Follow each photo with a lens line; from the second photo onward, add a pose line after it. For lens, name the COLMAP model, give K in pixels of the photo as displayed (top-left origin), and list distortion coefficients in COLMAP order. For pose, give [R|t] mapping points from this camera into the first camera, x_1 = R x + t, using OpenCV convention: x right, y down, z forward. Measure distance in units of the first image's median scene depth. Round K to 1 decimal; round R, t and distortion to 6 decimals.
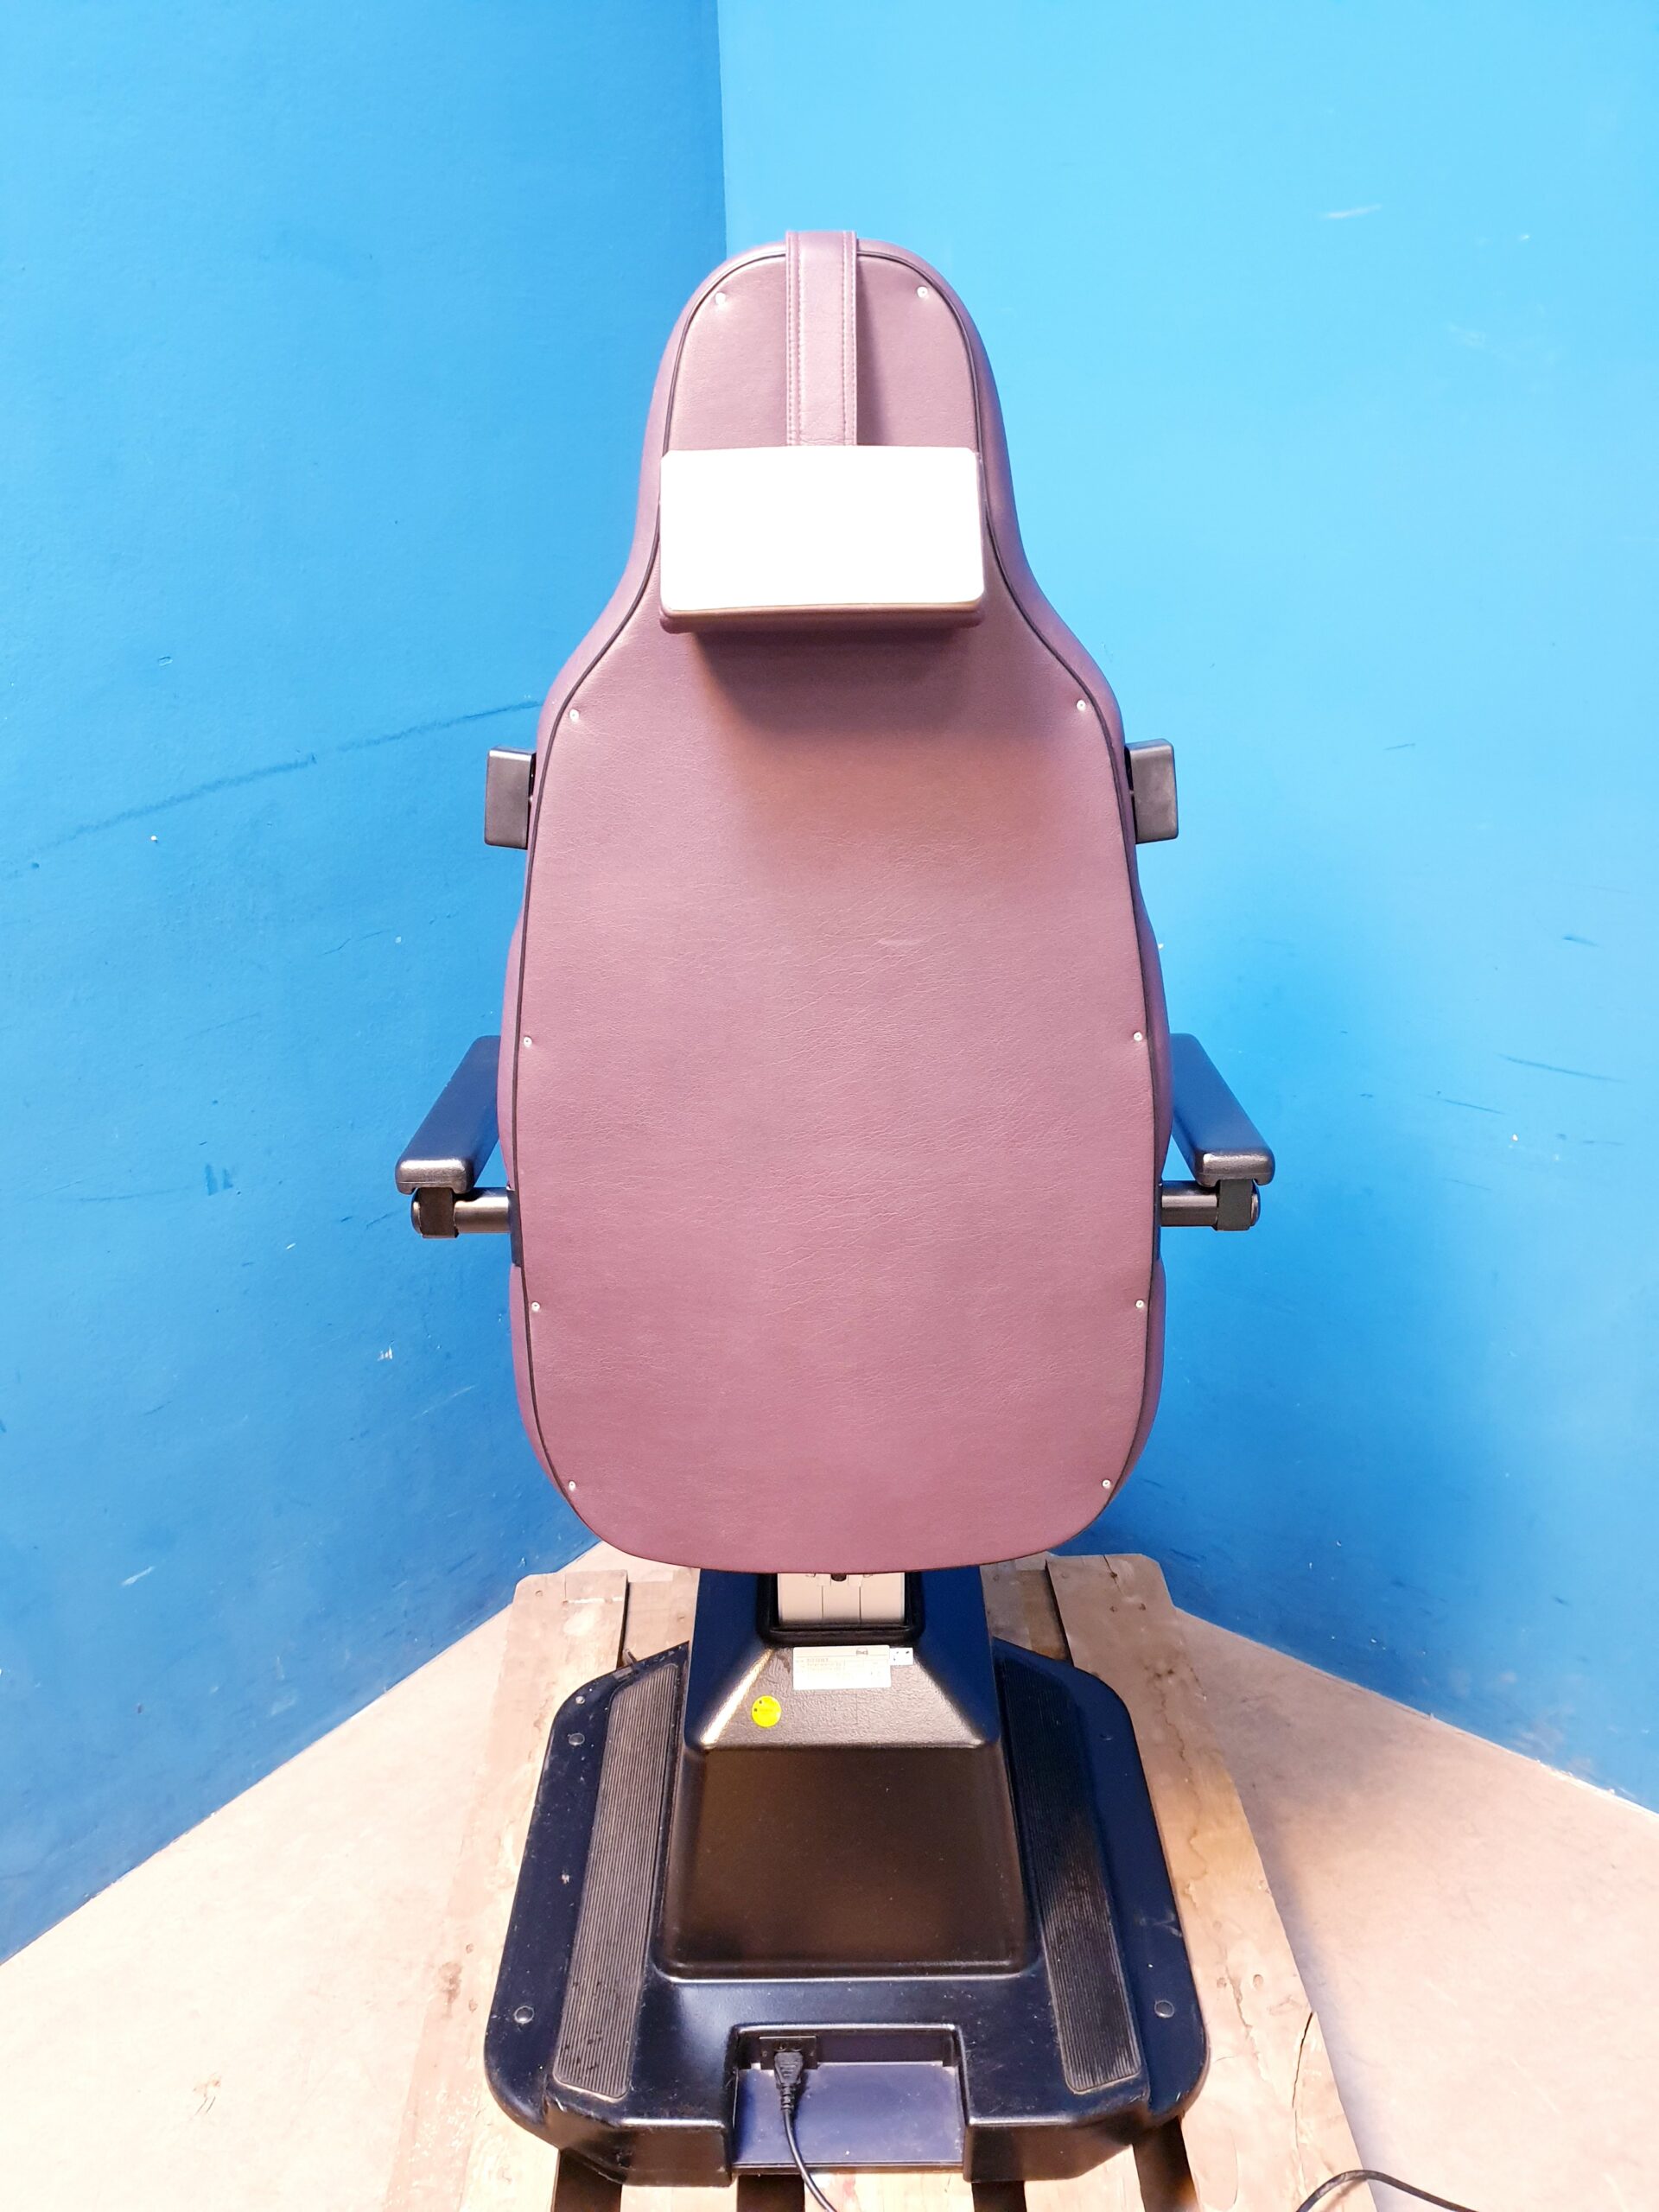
lens RADIAL K [[1751.2, 0, 828.4], [0, 1751.2, 1111.5], [0, 0, 1]] dist [-0.019549, 0.052738]
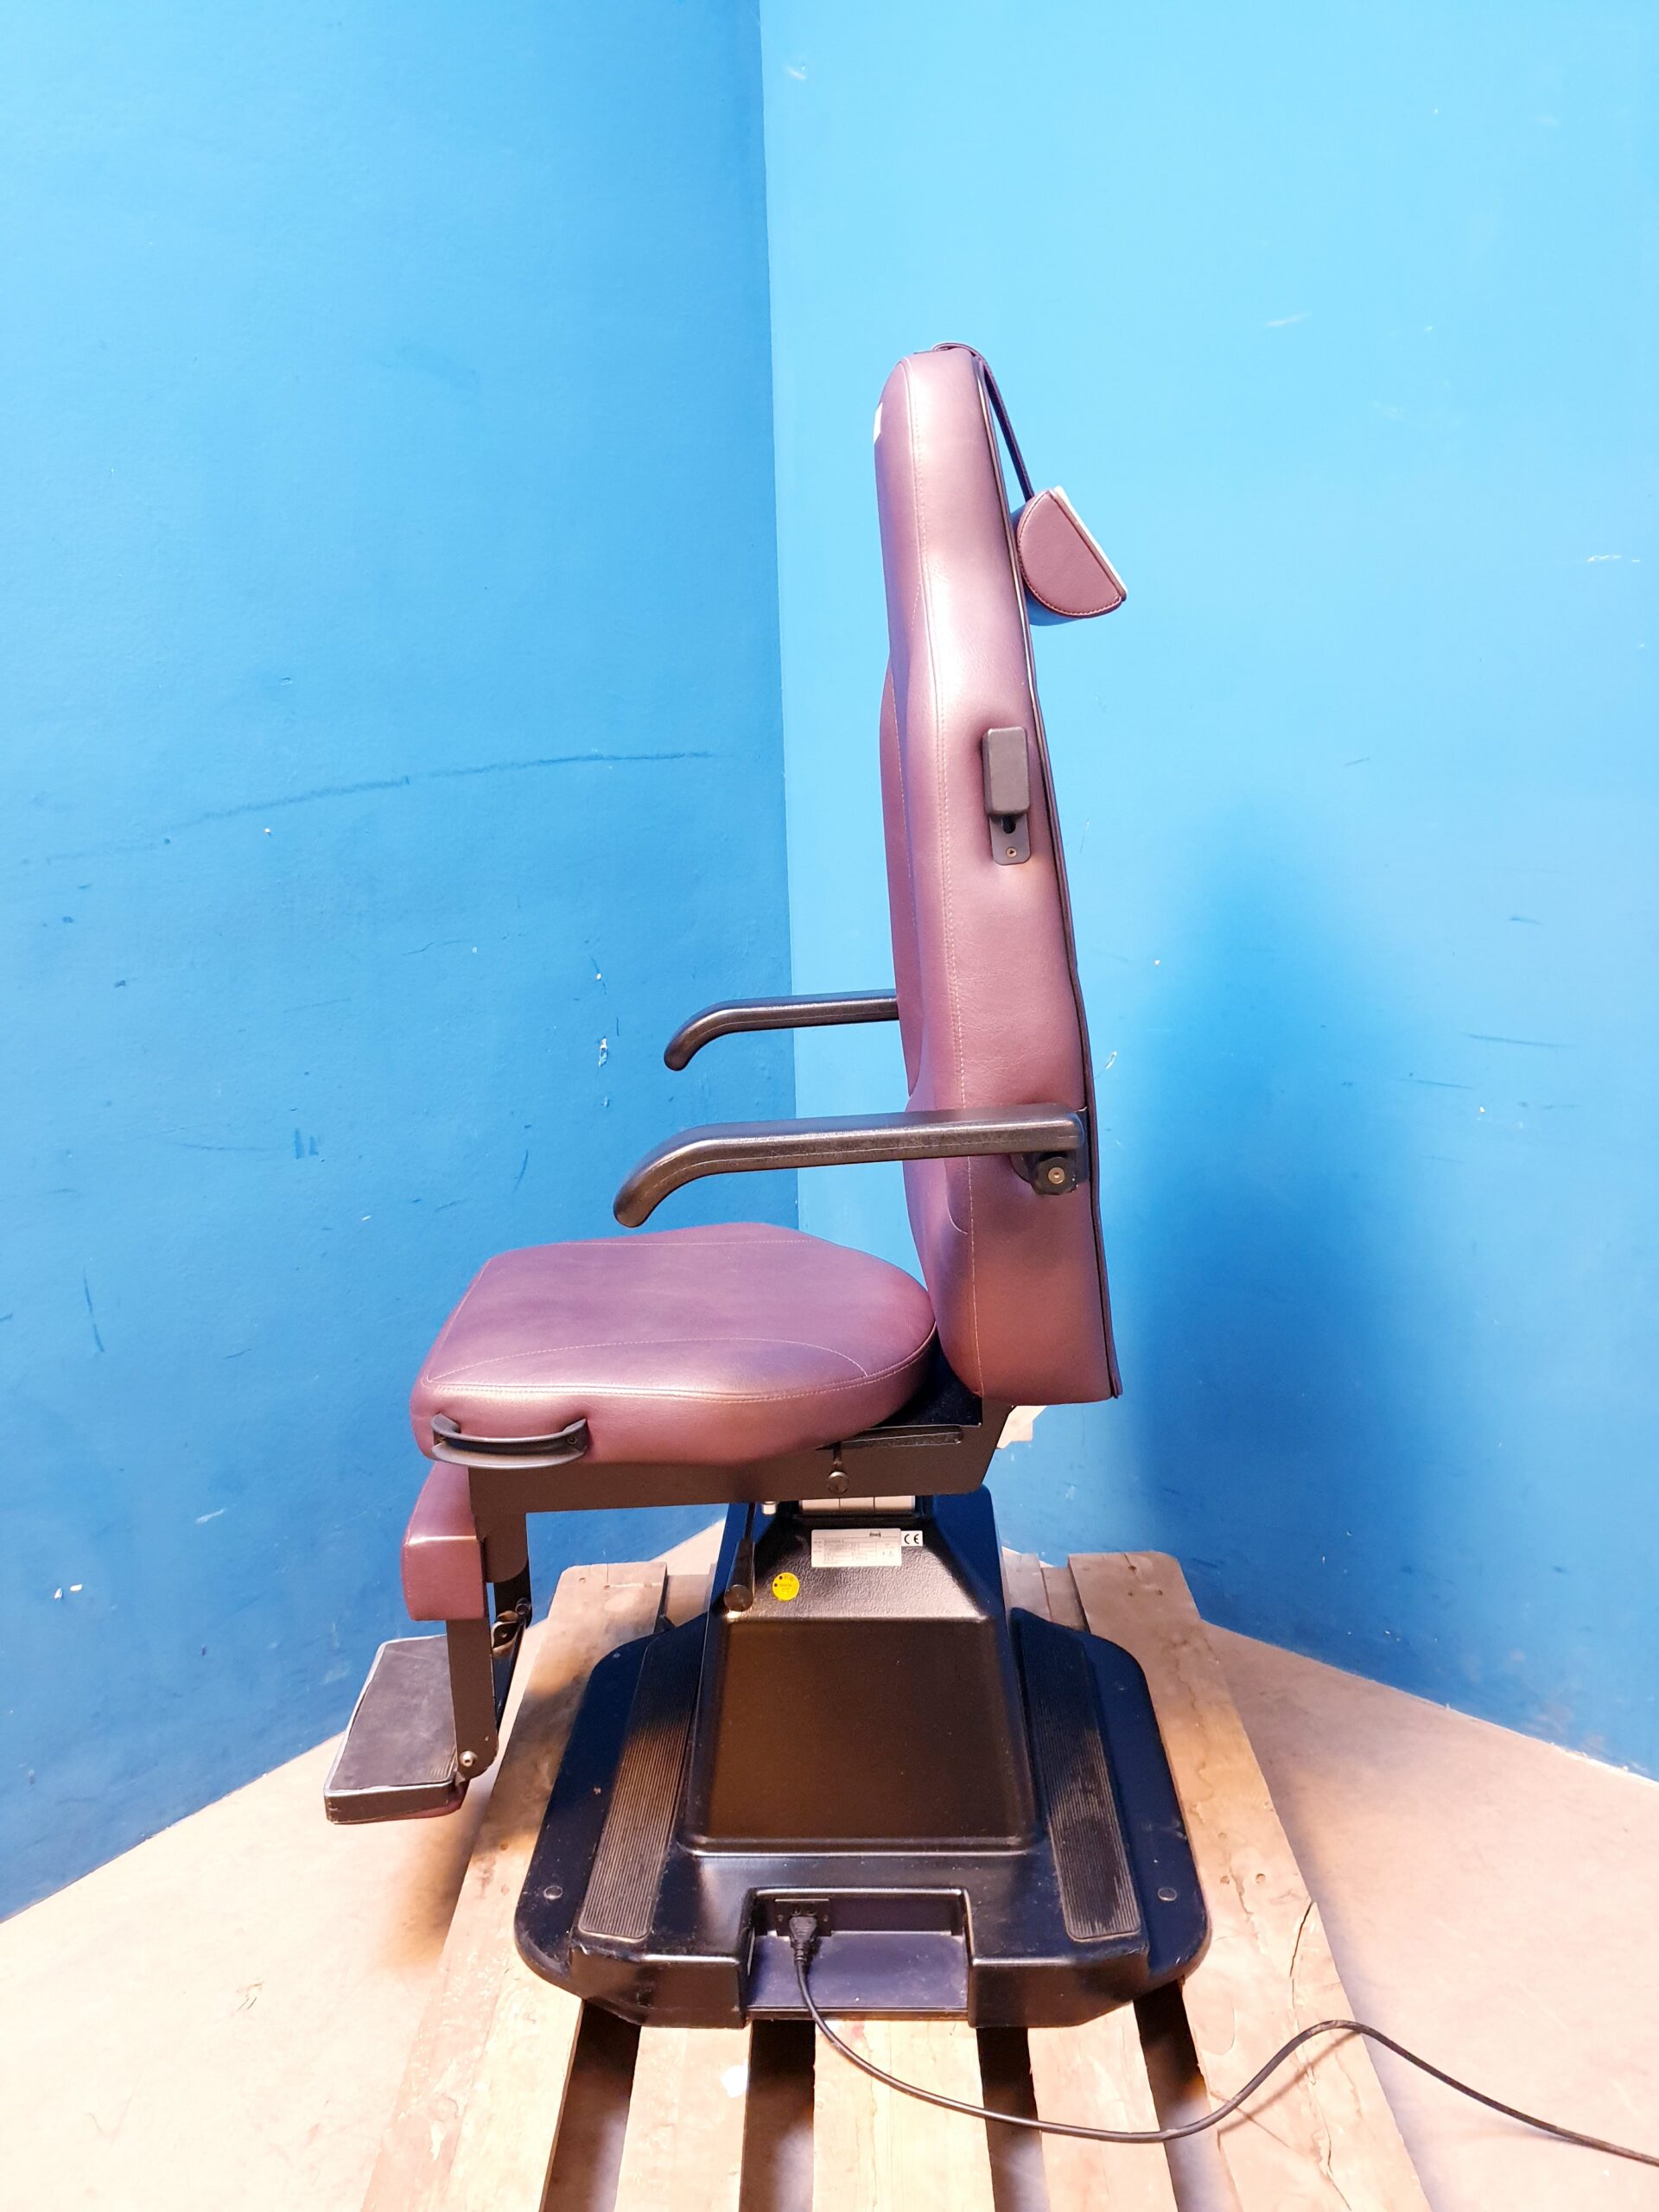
lens RADIAL K [[1751.2, 0, 840.0], [0, 1751.2, 1078.3], [0, 0, 1]] dist [-0.019549, 0.052738]
pose [[0.999428, -0.001618, -0.033784, 0.029915], [-0.004058, 0.985904, -0.167263, 0.185489], [0.033578, 0.167305, 0.985333, -0.095750]]
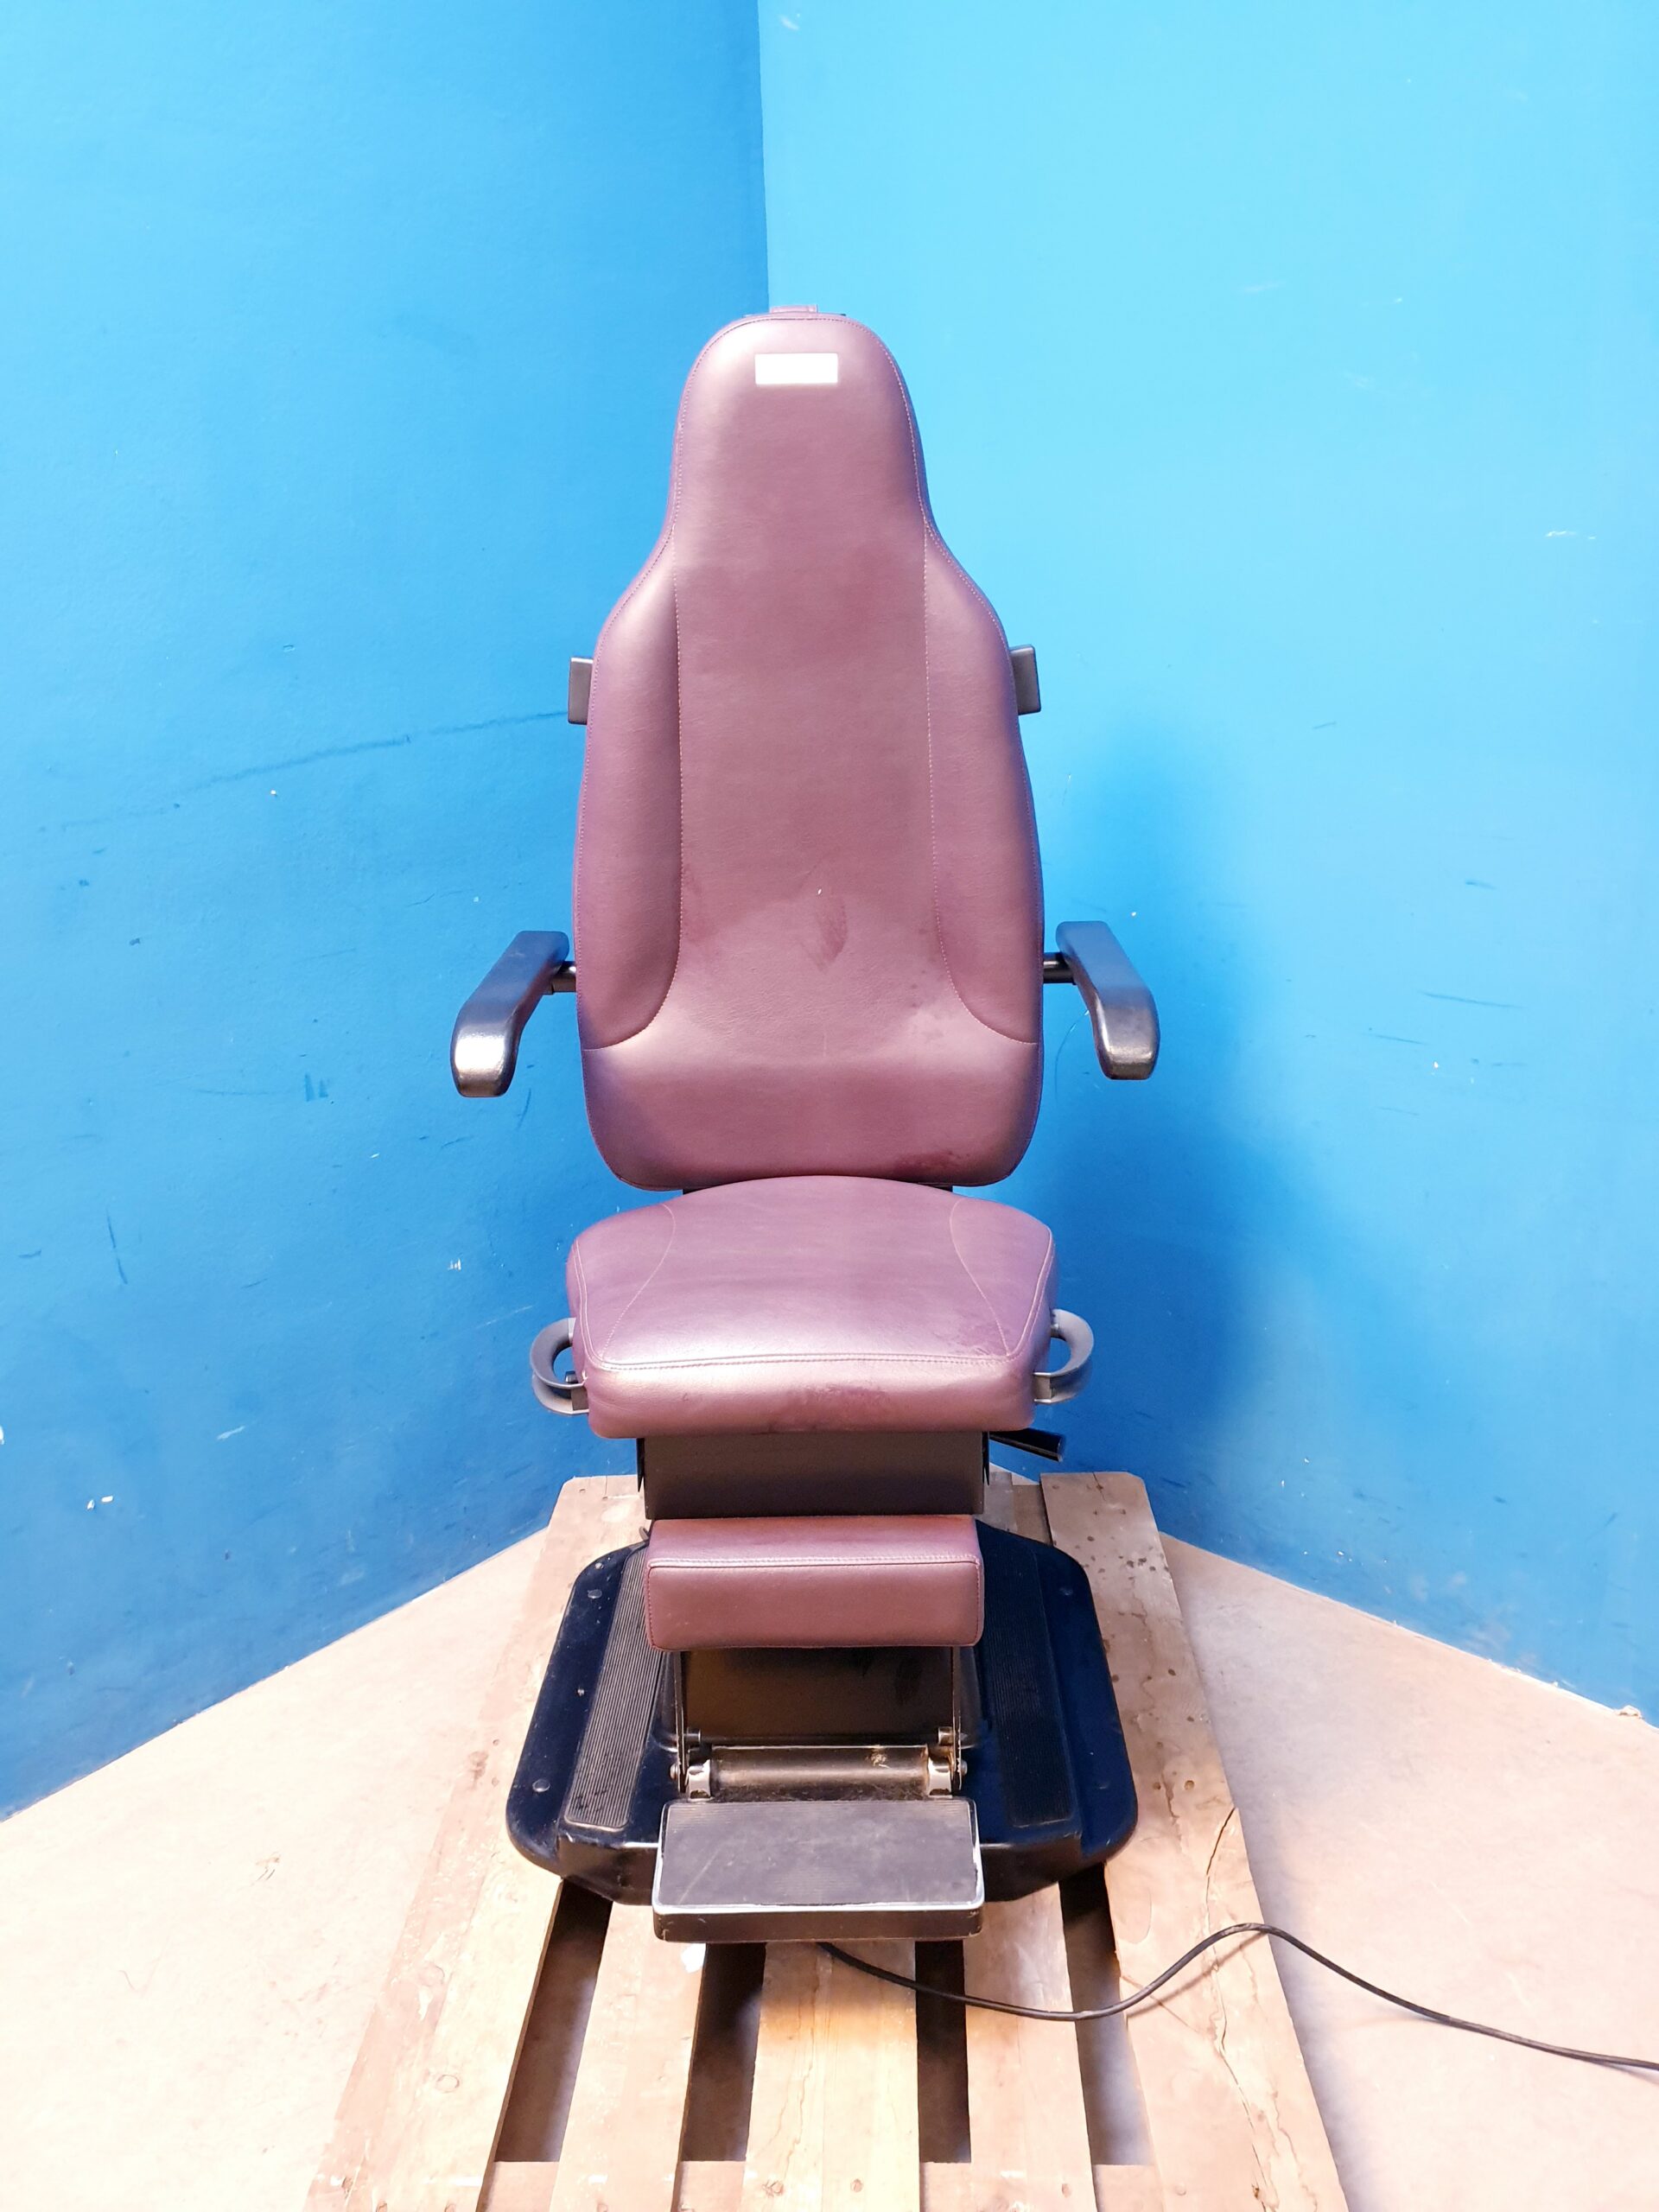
lens RADIAL K [[1751.2, 0, 844.6], [0, 1751.2, 1074.6], [0, 0, 1]] dist [-0.019549, 0.052738]
pose [[0.998094, 0.009158, -0.061035, 0.081302], [-0.015413, 0.994581, -0.102818, 0.148377], [0.059763, 0.103563, 0.992826, -0.153982]]
